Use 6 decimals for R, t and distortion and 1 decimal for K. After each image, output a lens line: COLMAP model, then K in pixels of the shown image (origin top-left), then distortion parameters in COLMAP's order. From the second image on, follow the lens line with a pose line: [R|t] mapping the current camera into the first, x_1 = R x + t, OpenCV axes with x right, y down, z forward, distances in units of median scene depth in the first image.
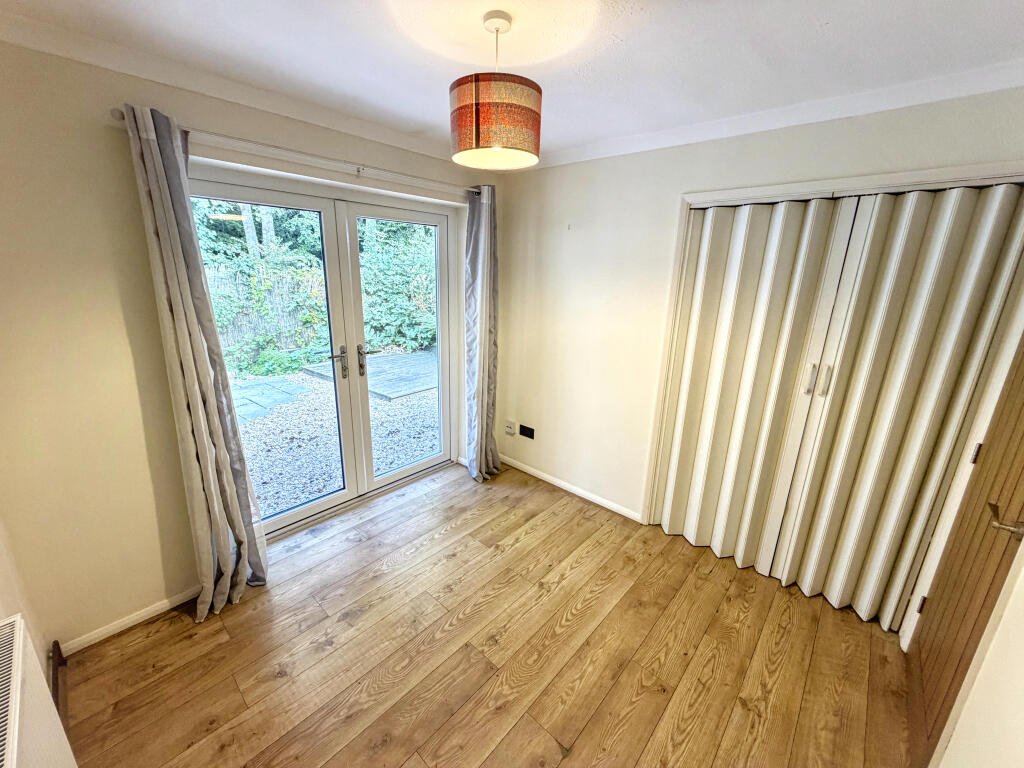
lens RADIAL K [[407.8, 0, 512.0], [0, 407.8, 384.0], [0, 0, 1]] dist [-0.000337, -0.000037]
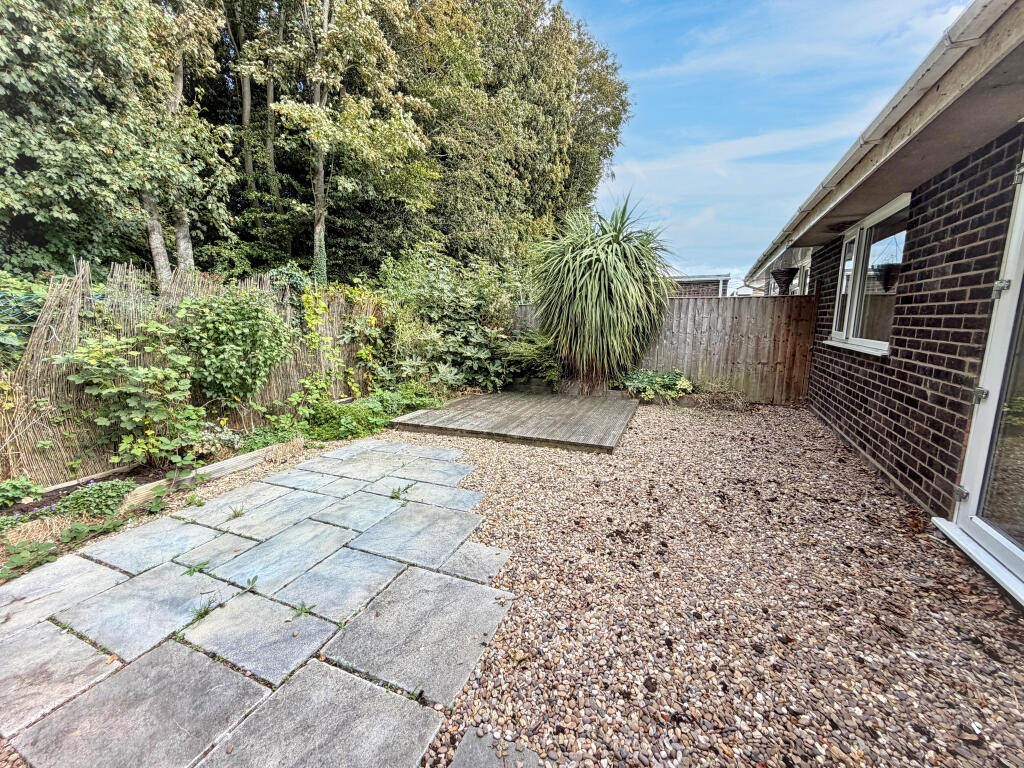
lens RADIAL K [[407.8, 0, 512.0], [0, 407.8, 384.0], [0, 0, 1]] dist [-0.000337, -0.000037]
pose [[0.960315, -0.070610, 0.269834, -0.422923], [0.099272, 0.990603, -0.094081, -0.016859], [-0.260655, 0.117134, 0.958300, 0.245206]]
